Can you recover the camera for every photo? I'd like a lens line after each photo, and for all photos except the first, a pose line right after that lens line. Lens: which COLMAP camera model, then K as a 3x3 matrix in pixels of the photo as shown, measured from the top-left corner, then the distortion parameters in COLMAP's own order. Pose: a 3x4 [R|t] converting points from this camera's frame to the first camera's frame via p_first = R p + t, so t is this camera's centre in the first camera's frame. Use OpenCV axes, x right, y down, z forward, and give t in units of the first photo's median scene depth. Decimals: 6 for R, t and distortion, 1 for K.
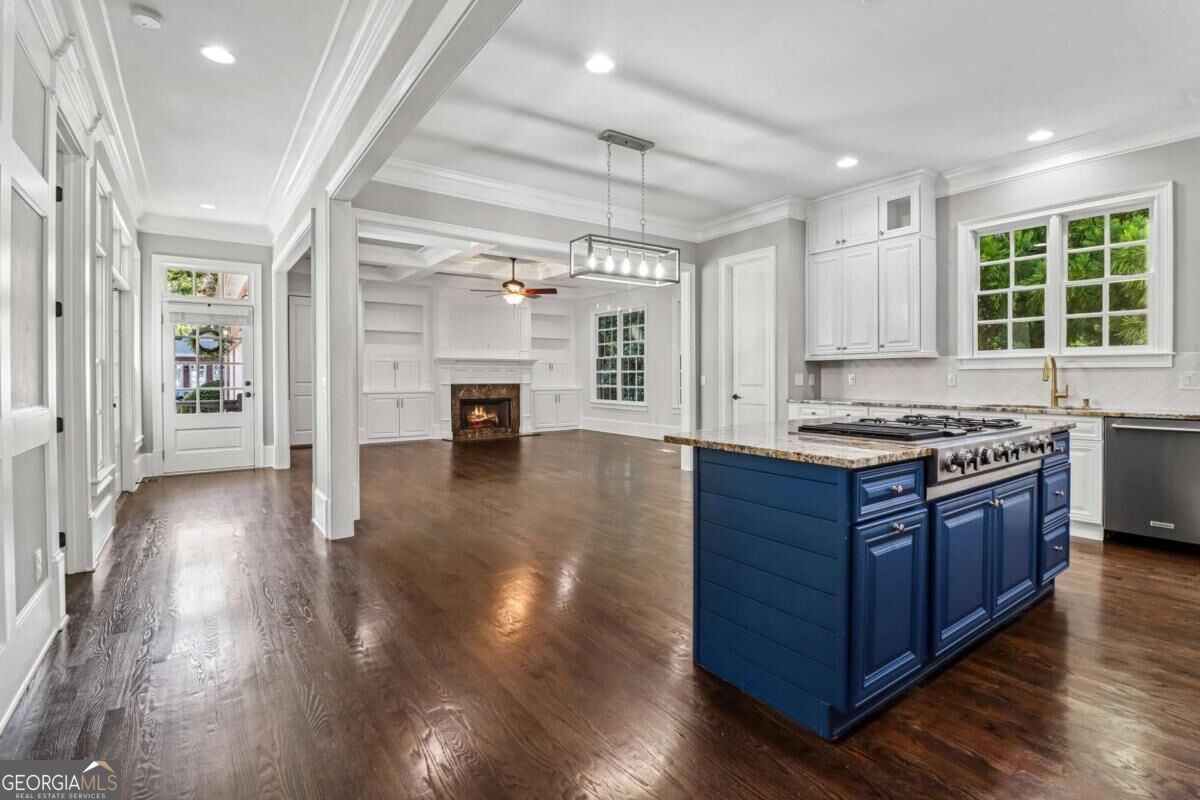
lens RADIAL K [[556.3, 0, 604.8], [0, 556.3, 380.7], [0, 0, 1]] dist [0.002855, -0.014911]
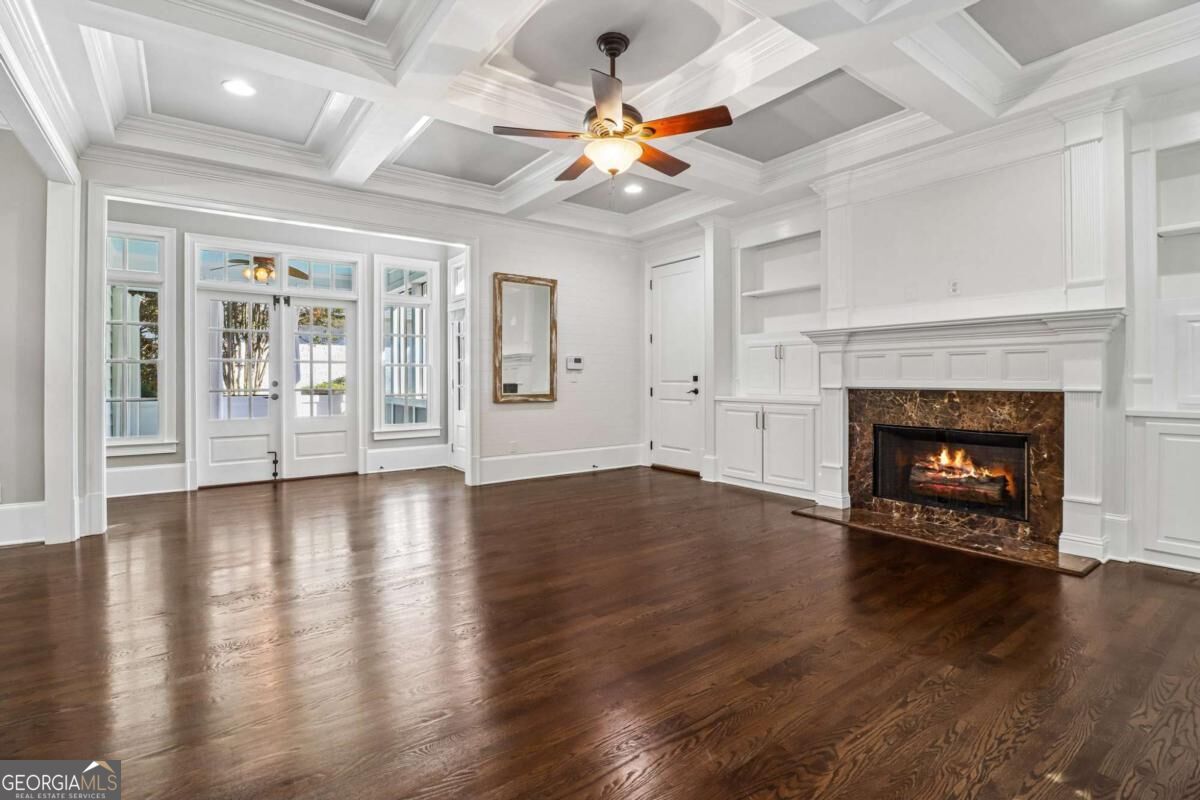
lens RADIAL K [[556.3, 0, 604.8], [0, 556.3, 380.7], [0, 0, 1]] dist [0.002855, -0.014911]
pose [[0.014351, 0.004282, -0.999888, 0.163667], [-0.005351, 0.999977, 0.004206, -0.000553], [0.999883, 0.005290, 0.014373, 0.788596]]
